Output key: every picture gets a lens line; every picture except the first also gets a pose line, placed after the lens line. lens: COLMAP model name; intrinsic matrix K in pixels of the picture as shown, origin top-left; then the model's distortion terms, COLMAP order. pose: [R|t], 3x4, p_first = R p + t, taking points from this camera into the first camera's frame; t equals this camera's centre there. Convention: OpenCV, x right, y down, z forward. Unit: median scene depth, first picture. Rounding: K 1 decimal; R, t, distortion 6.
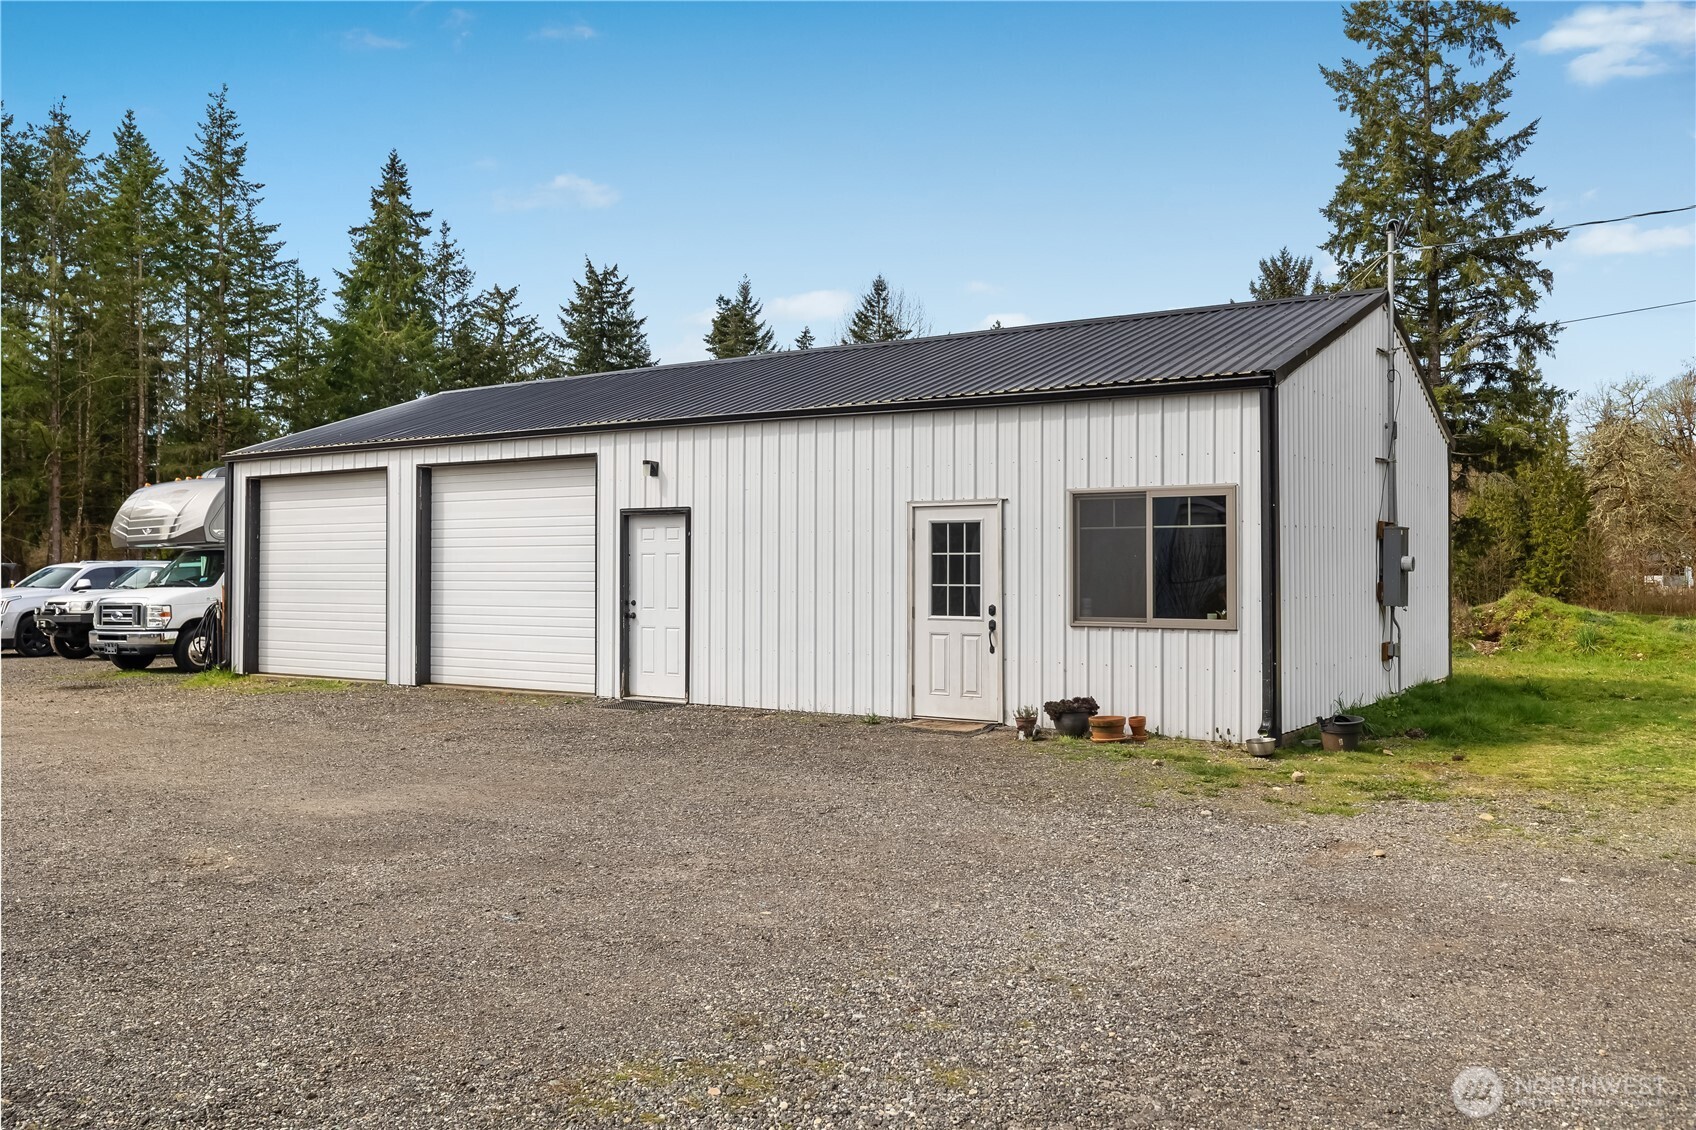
lens RADIAL K [[1498.7, 0, 847.2], [0, 1498.7, 561.9], [0, 0, 1]] dist [0.007118, 0.002138]
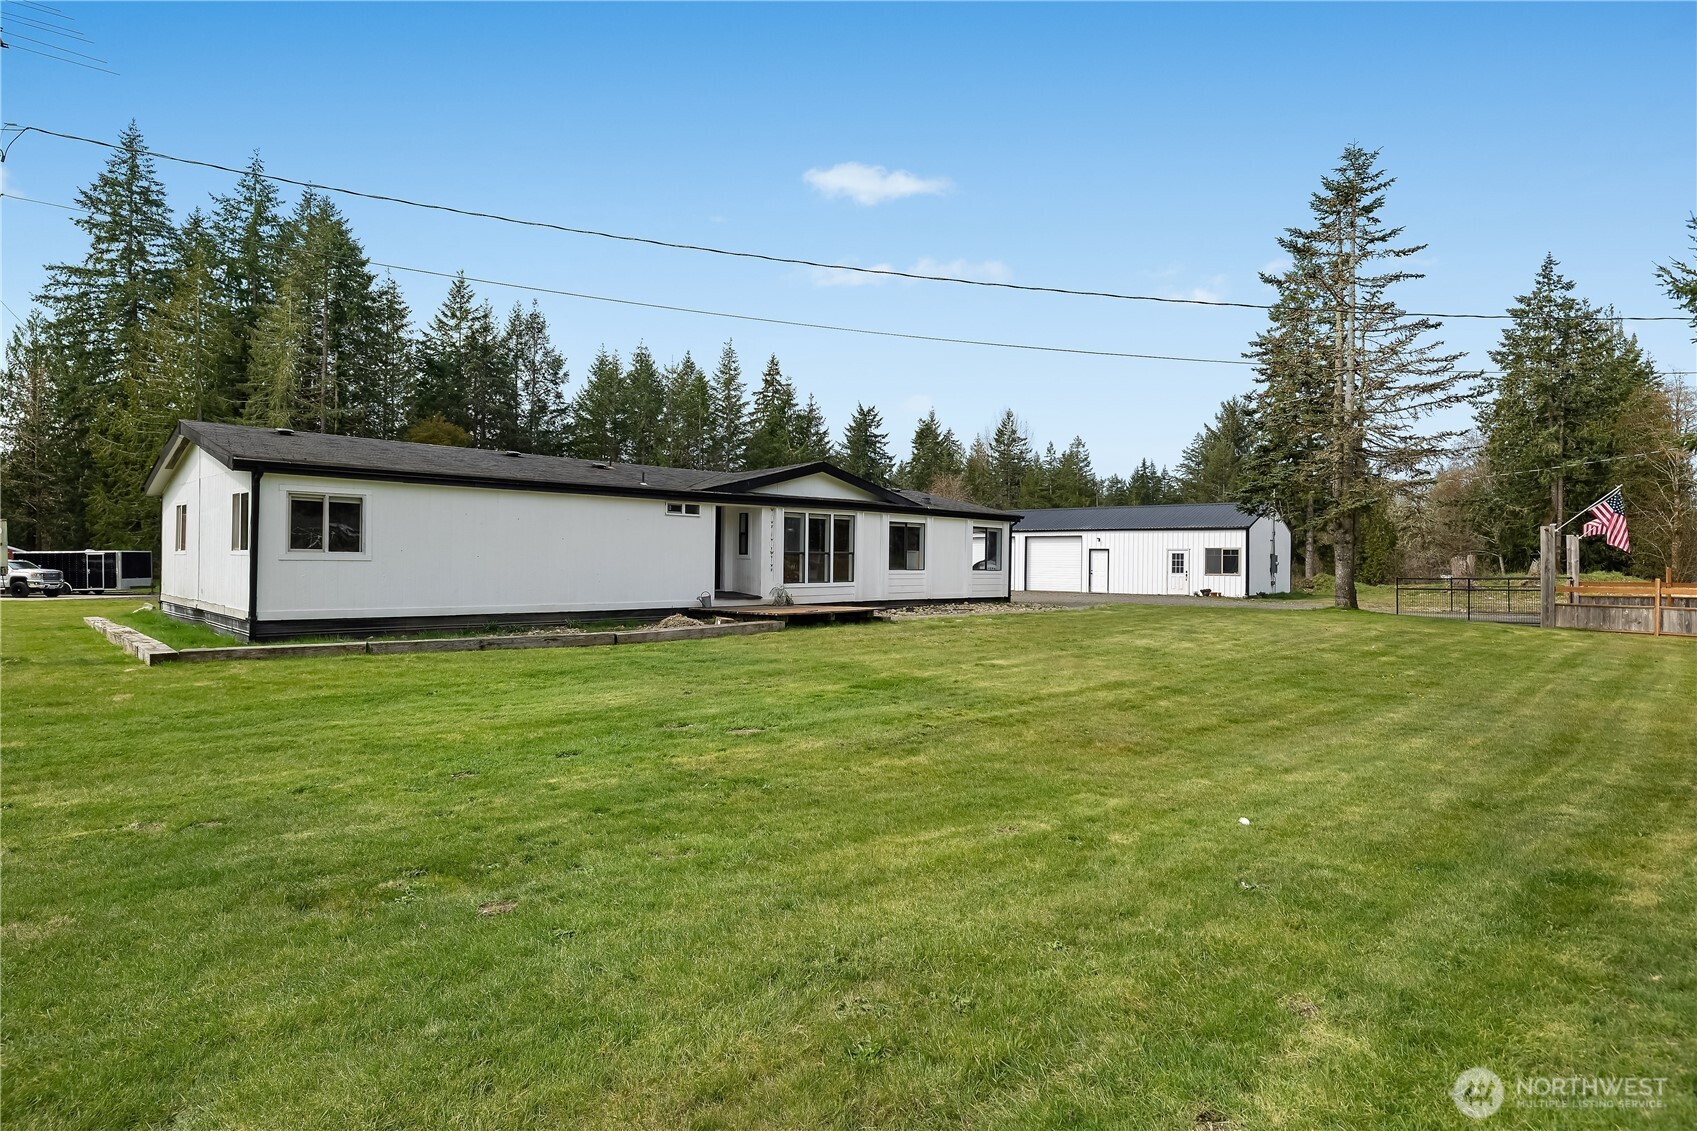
lens RADIAL K [[904.7, 0, 850.7], [0, 904.7, 560.3], [0, 0, 1]] dist [-0.003966, 0.000118]
pose [[0.993674, 0.012729, -0.111578, -0.554682], [-0.012788, 0.999918, 0.000186, 0.007381], [0.111571, 0.001242, 0.993756, -1.710332]]
